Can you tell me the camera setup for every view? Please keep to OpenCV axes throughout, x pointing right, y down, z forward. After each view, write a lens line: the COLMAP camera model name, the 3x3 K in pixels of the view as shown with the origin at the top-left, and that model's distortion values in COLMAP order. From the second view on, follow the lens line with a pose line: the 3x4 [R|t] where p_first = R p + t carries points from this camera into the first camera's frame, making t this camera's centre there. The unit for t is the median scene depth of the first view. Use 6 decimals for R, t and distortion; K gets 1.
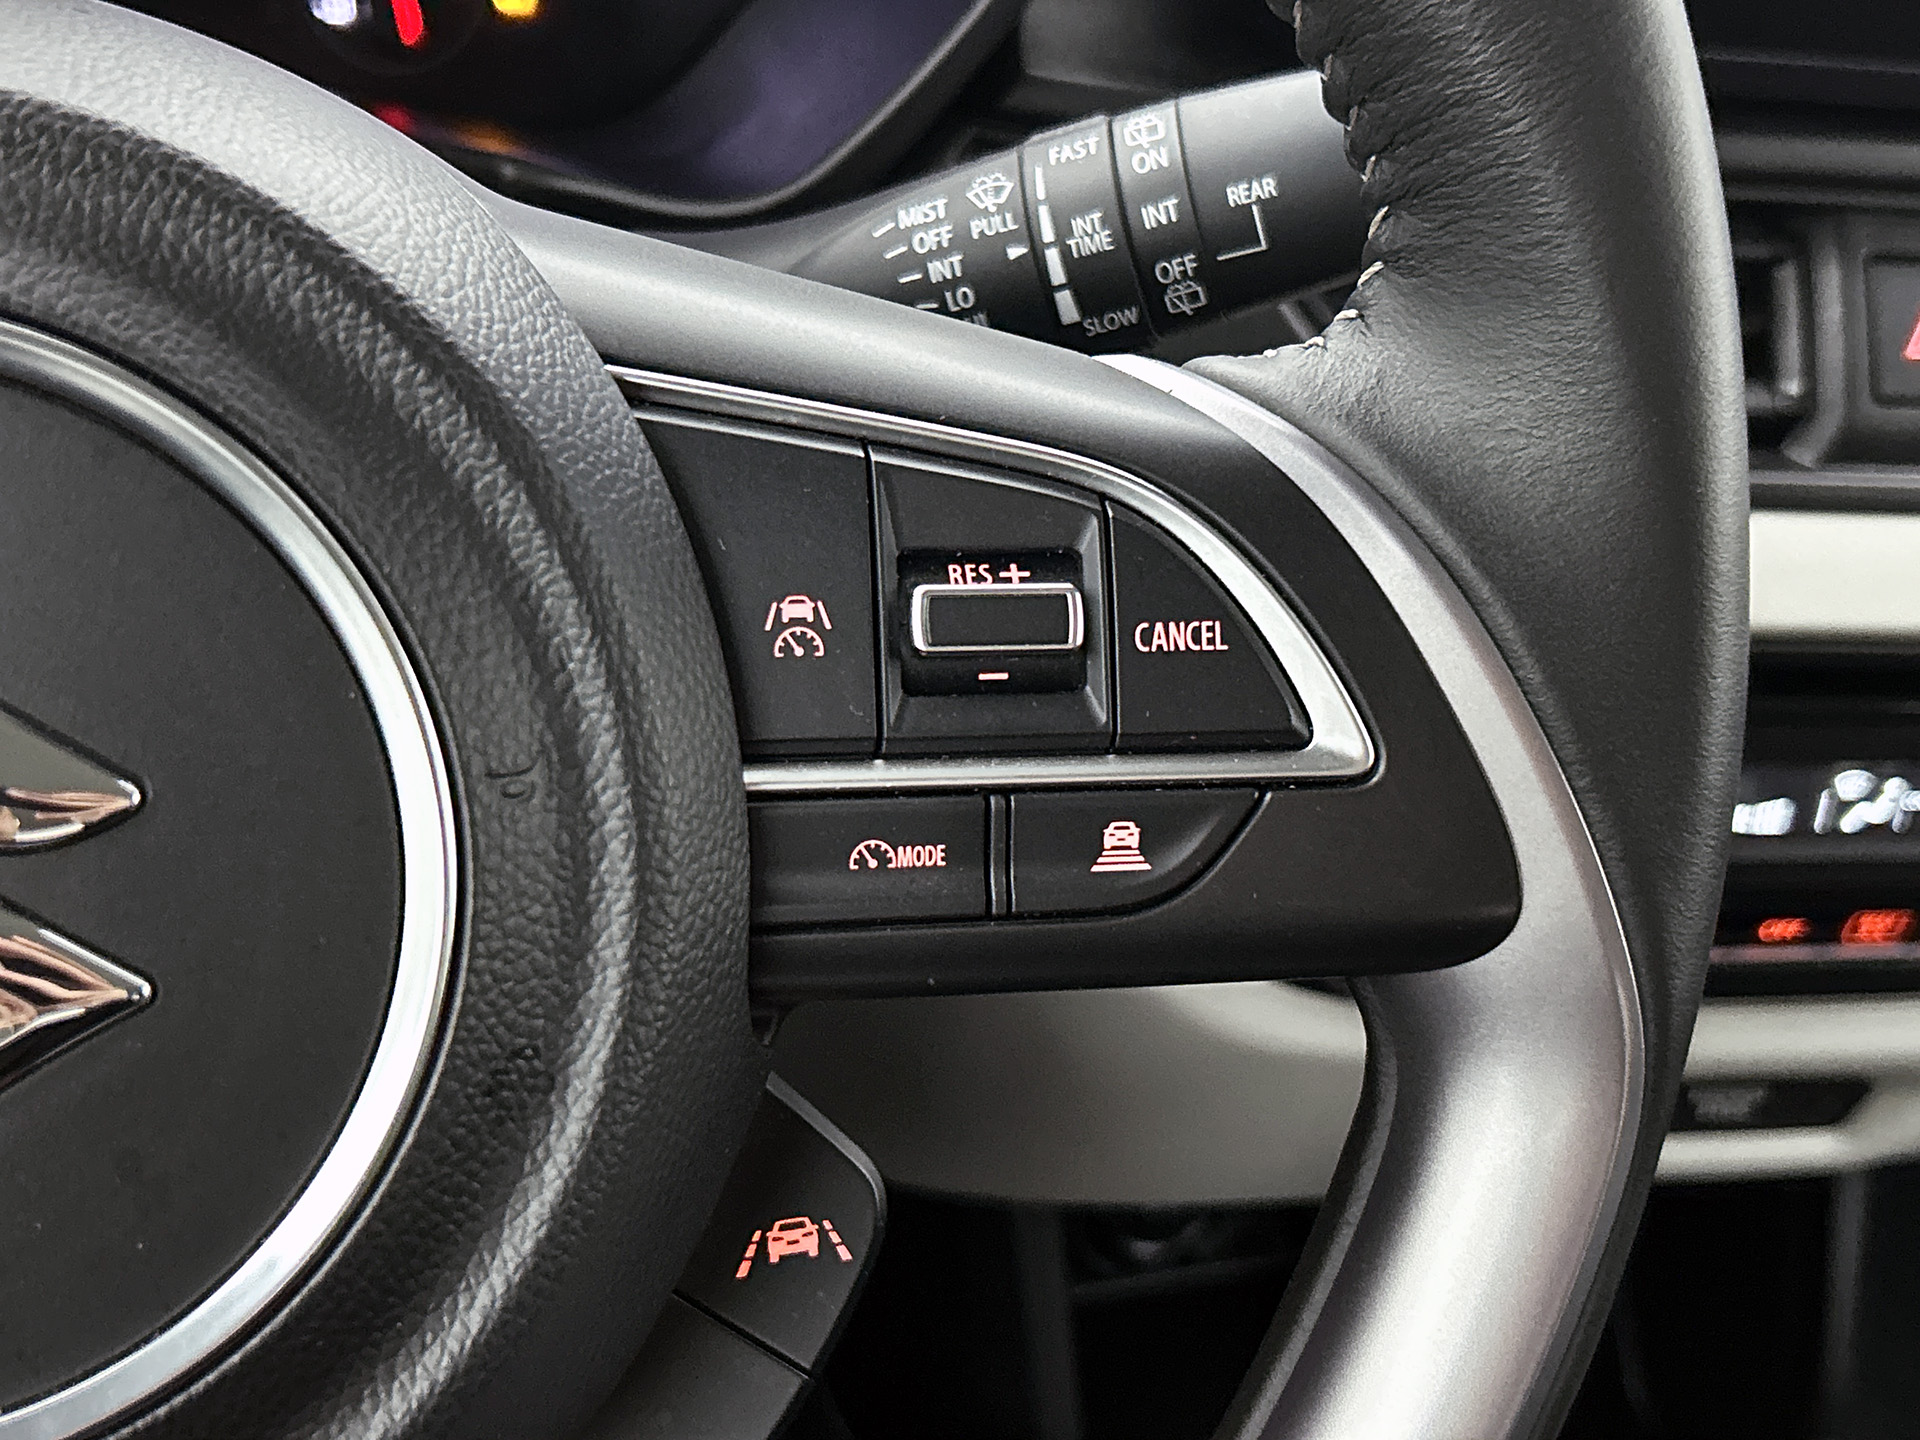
lens RADIAL K [[2472.9, 0, 953.7], [0, 2472.9, 716.0], [0, 0, 1]] dist [0.347584, -1.596349]
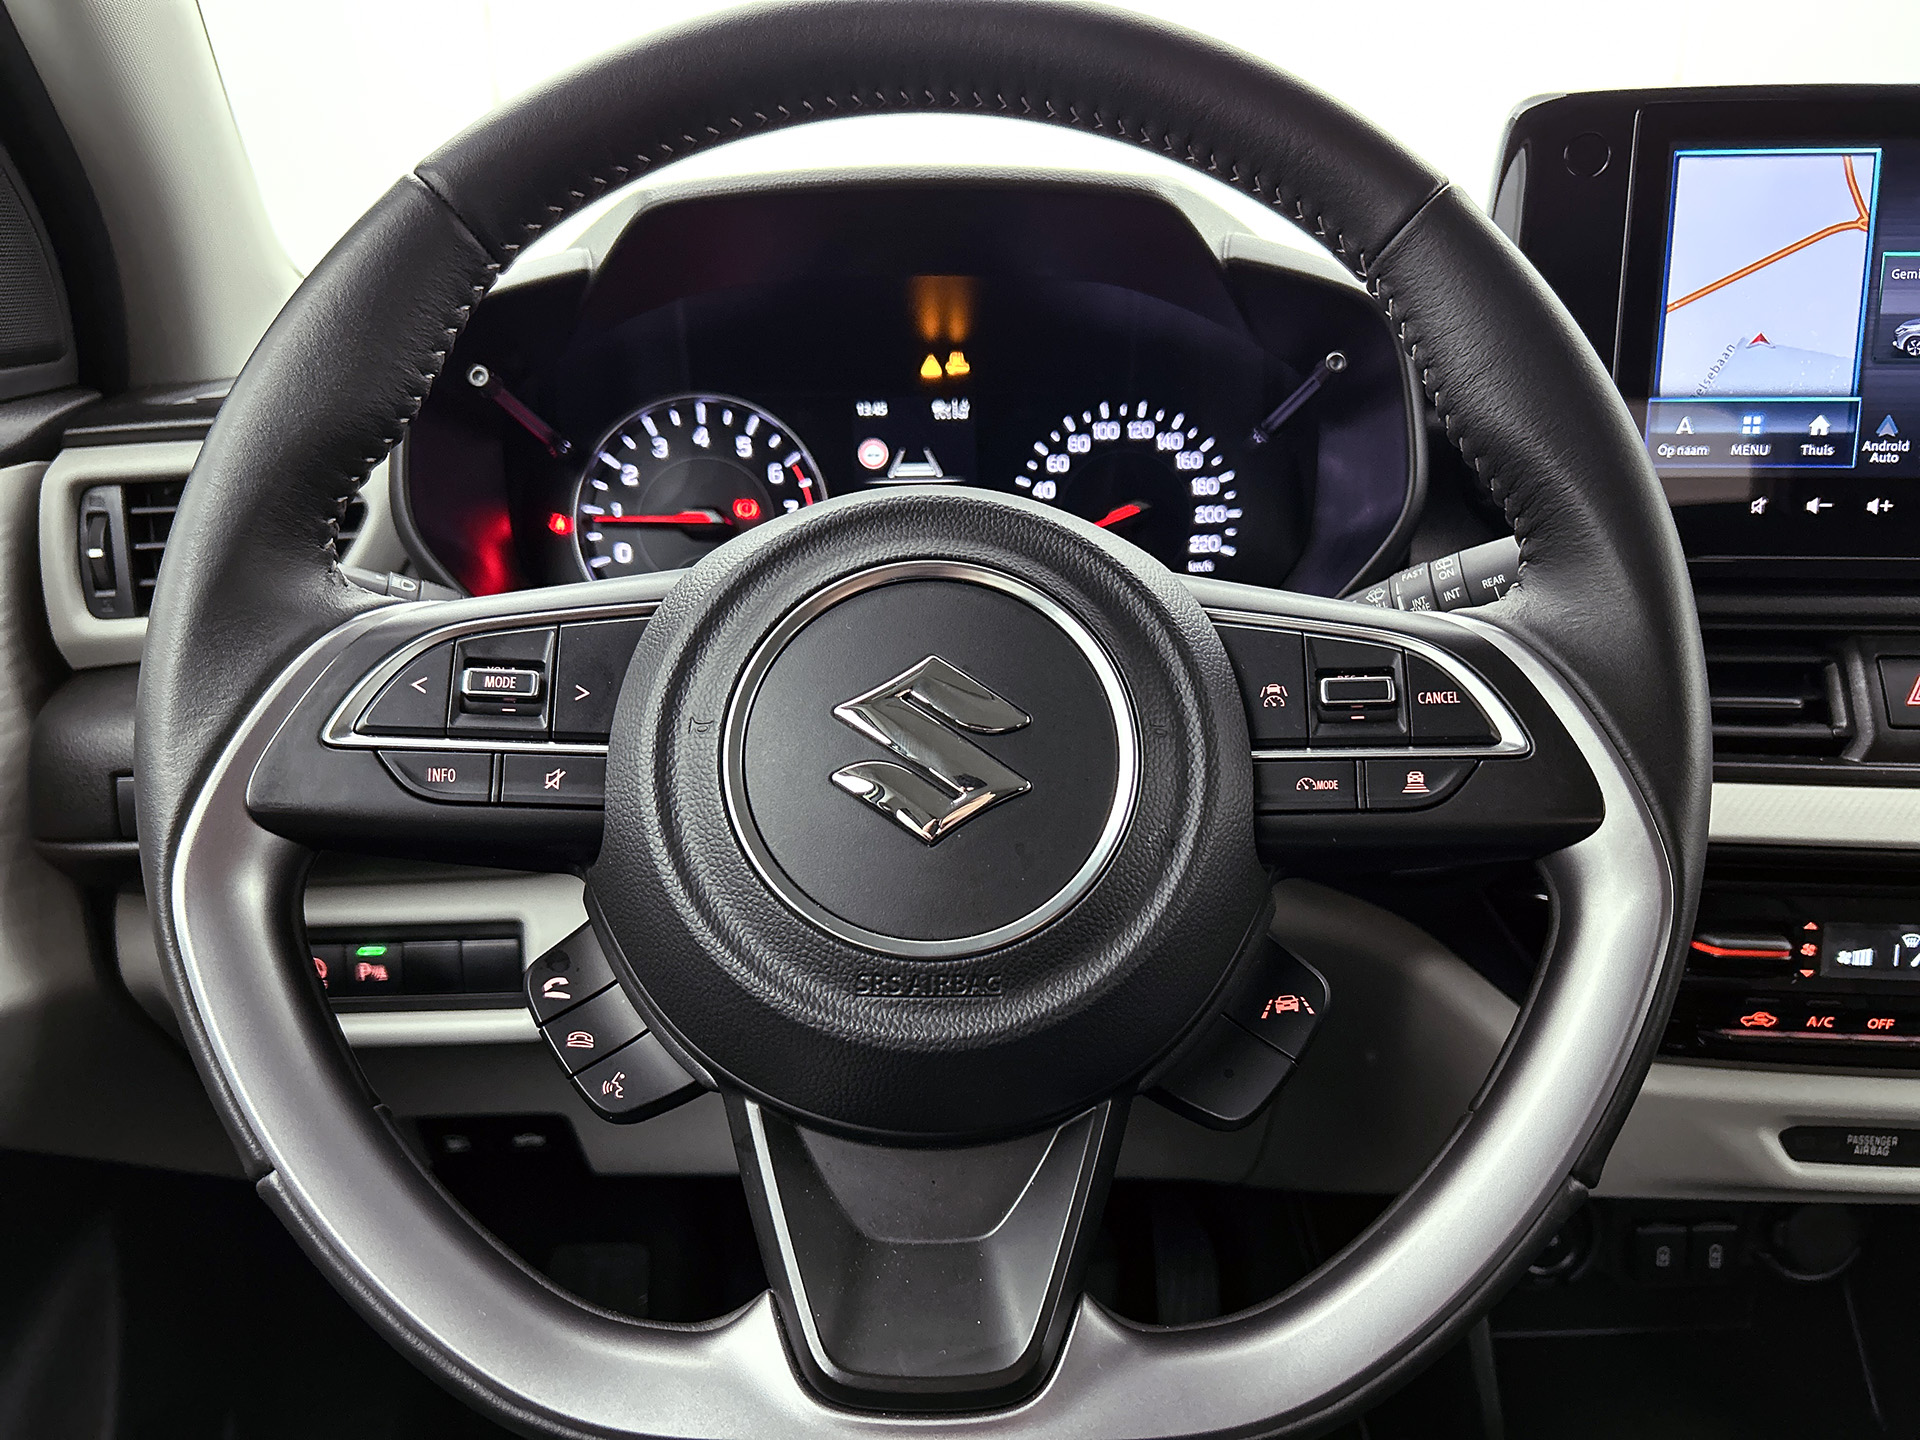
lens RADIAL K [[1529.4, 0, 959.4], [0, 1529.4, 730.8], [0, 0, 1]] dist [0.080158, -0.129698]
pose [[0.947148, -0.048665, -0.317083, 0.123387], [-0.054820, 0.949334, -0.309450, 0.484239], [0.316077, 0.310478, 0.896492, -0.469087]]
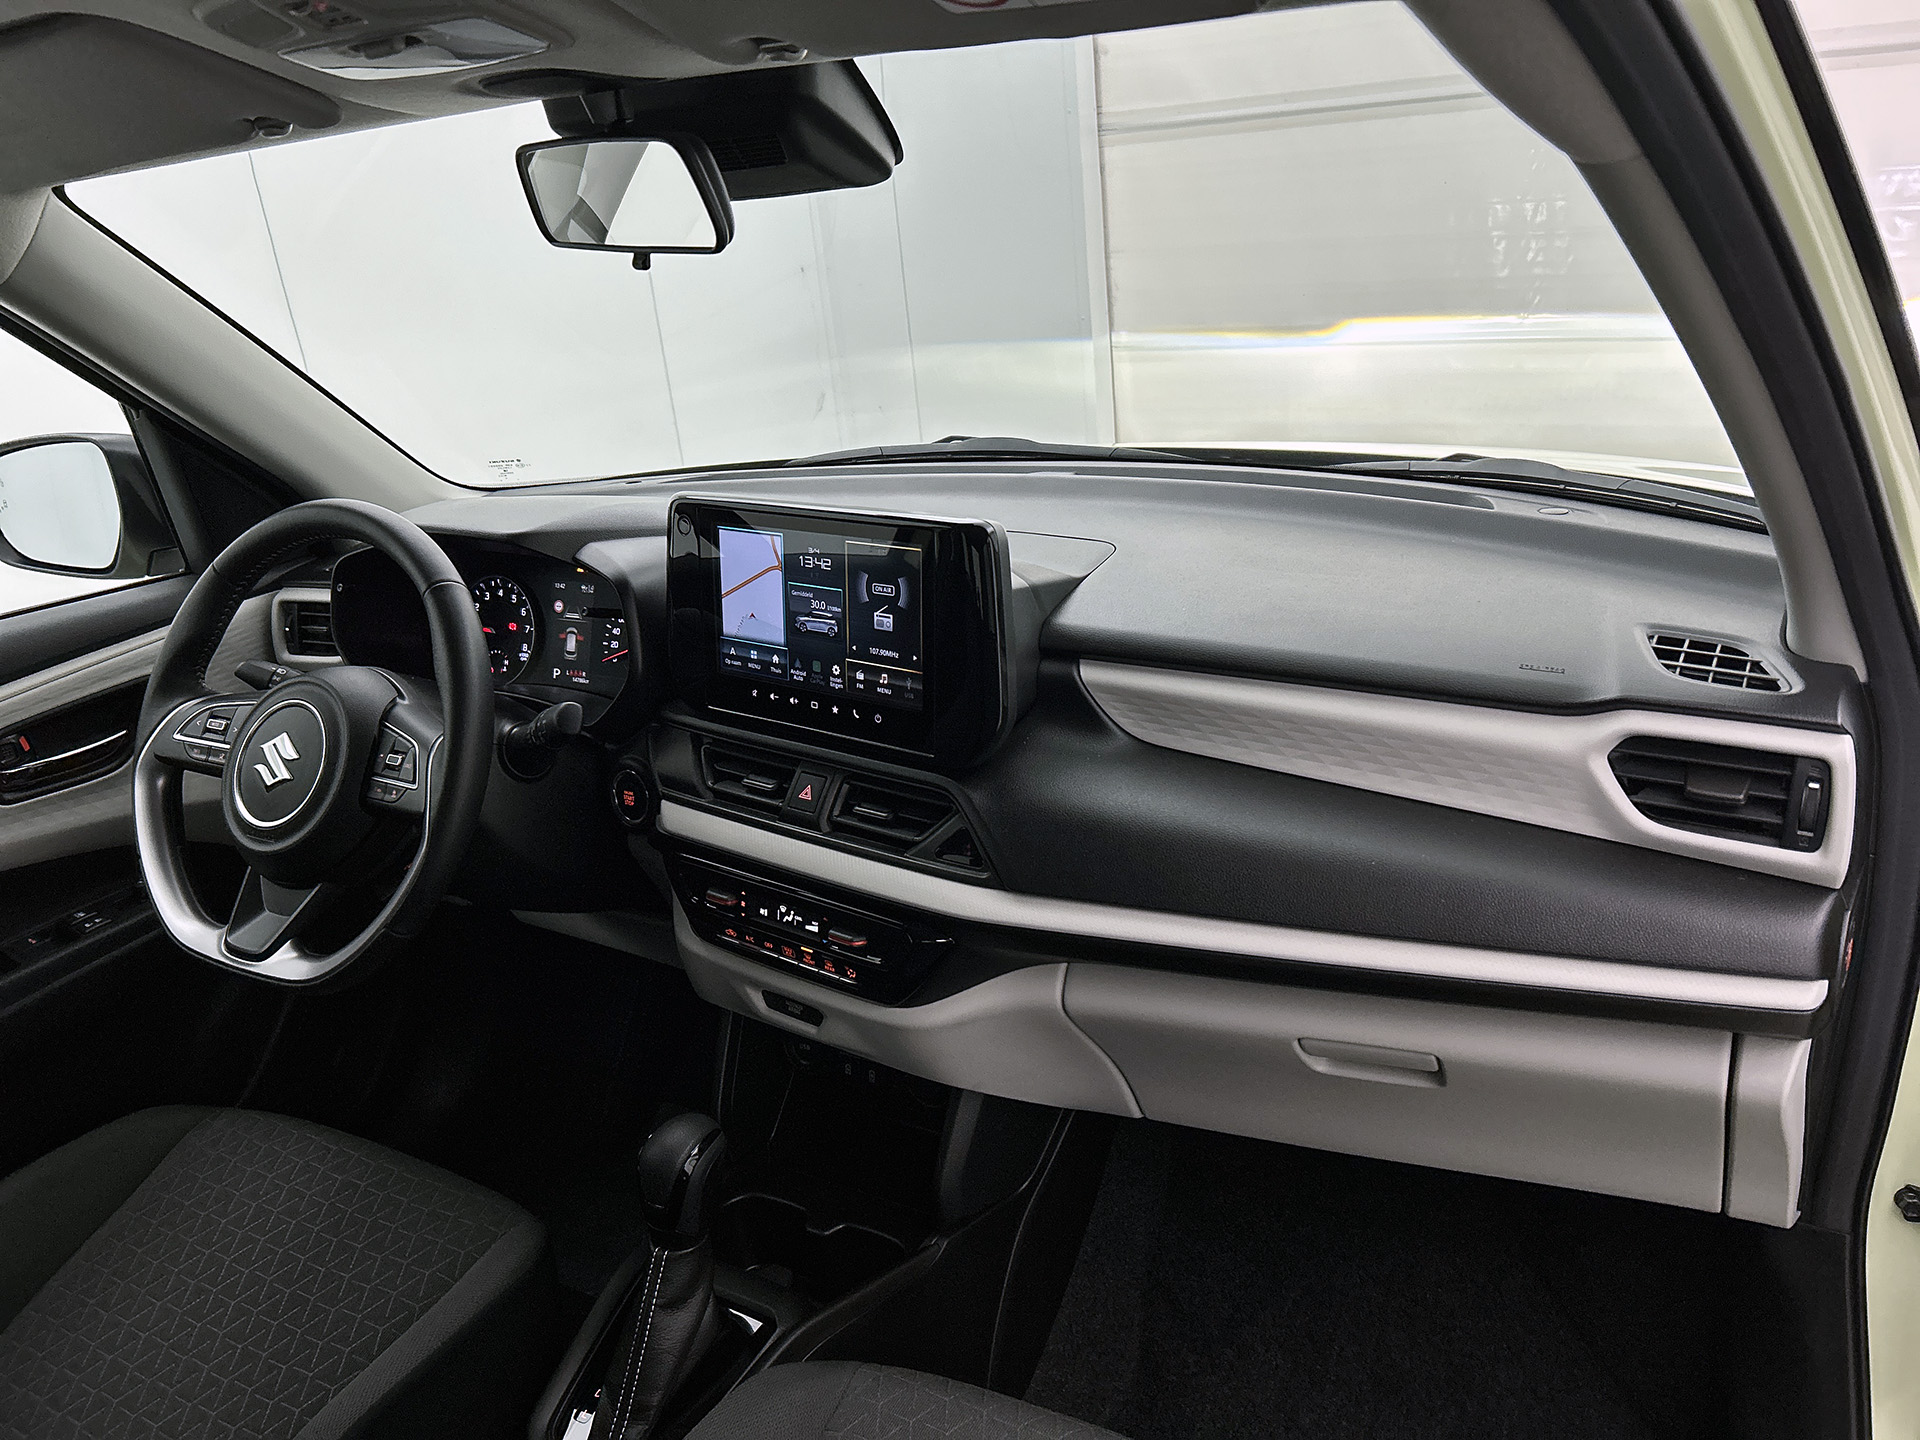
lens RADIAL K [[1455.1, 0, 958.6], [0, 1455.1, 654.2], [0, 0, 1]] dist [0.010000, 0.000221]
pose [[0.658245, 0.052461, -0.750973, 4.085950], [-0.298417, 0.934026, -0.196322, 0.016788], [0.691130, 0.353331, 0.630473, -0.604224]]
